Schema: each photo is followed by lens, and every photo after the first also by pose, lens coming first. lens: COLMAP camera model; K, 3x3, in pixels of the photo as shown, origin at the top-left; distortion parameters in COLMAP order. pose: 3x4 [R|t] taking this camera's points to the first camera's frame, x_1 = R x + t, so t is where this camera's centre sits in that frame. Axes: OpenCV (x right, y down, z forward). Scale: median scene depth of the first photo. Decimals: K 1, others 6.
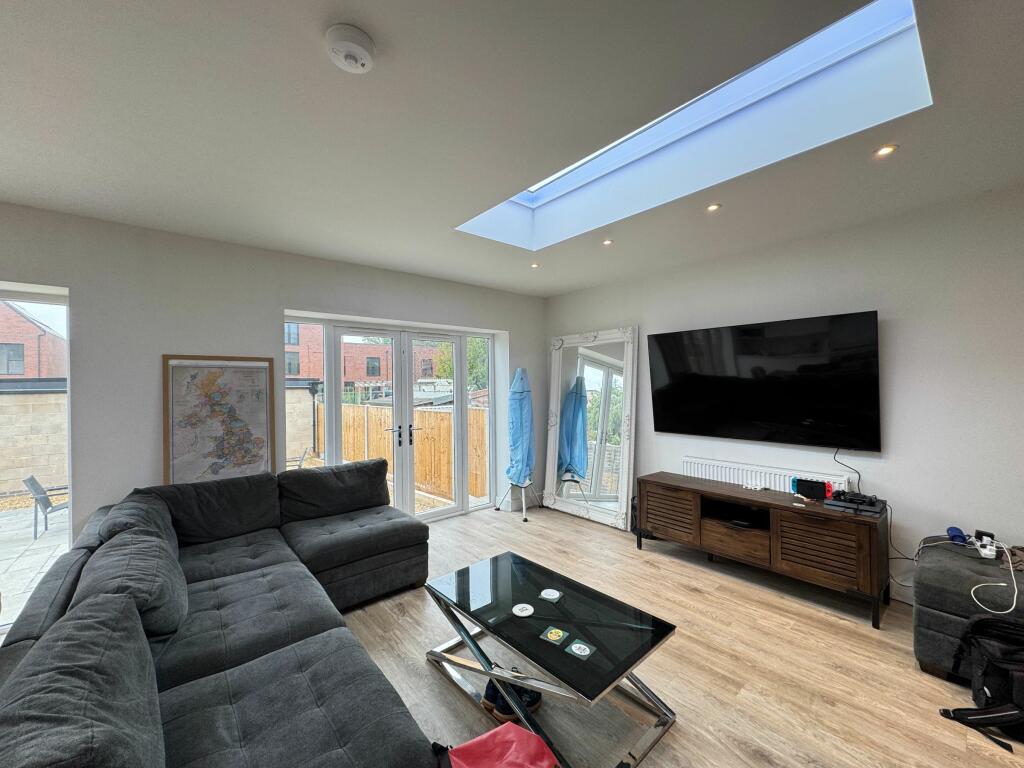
lens RADIAL K [[409.7, 0, 513.7], [0, 409.7, 382.2], [0, 0, 1]] dist [-0.002938, 0.001224]
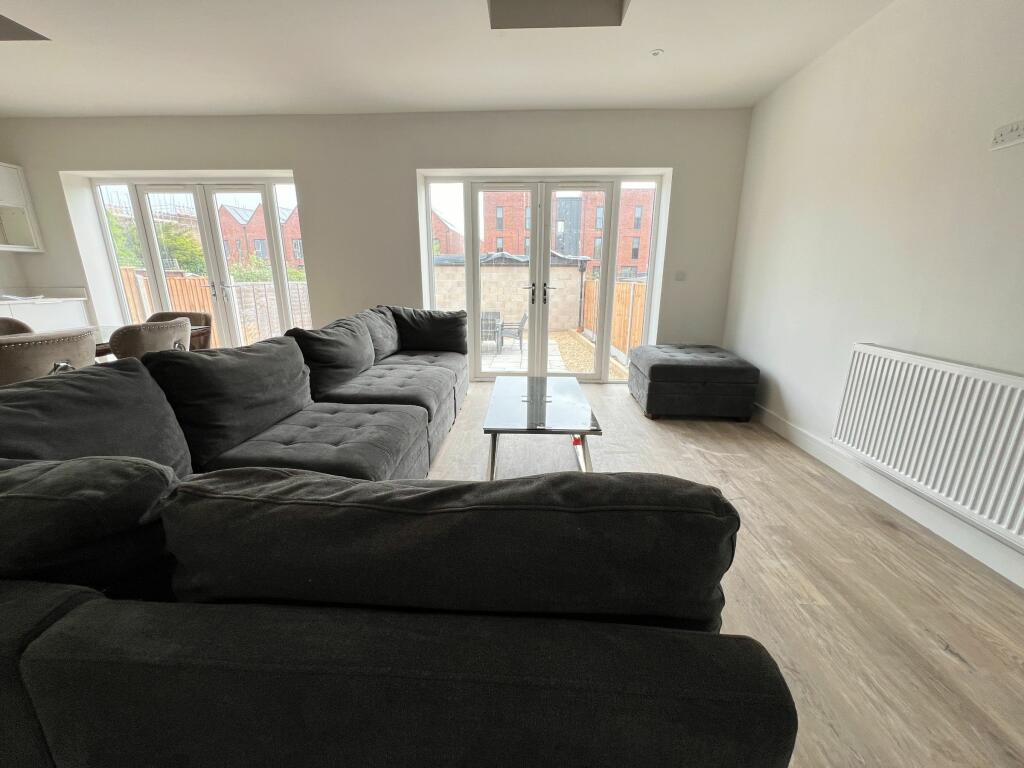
lens RADIAL K [[413.8, 0, 508.4], [0, 413.8, 384.3], [0, 0, 1]] dist [-0.006722, 0.000909]
pose [[0.726585, 0.193345, -0.659312, 0.402532], [-0.011740, 0.962943, 0.269449, 0.071209], [0.686977, -0.188037, 0.701930, 0.187393]]
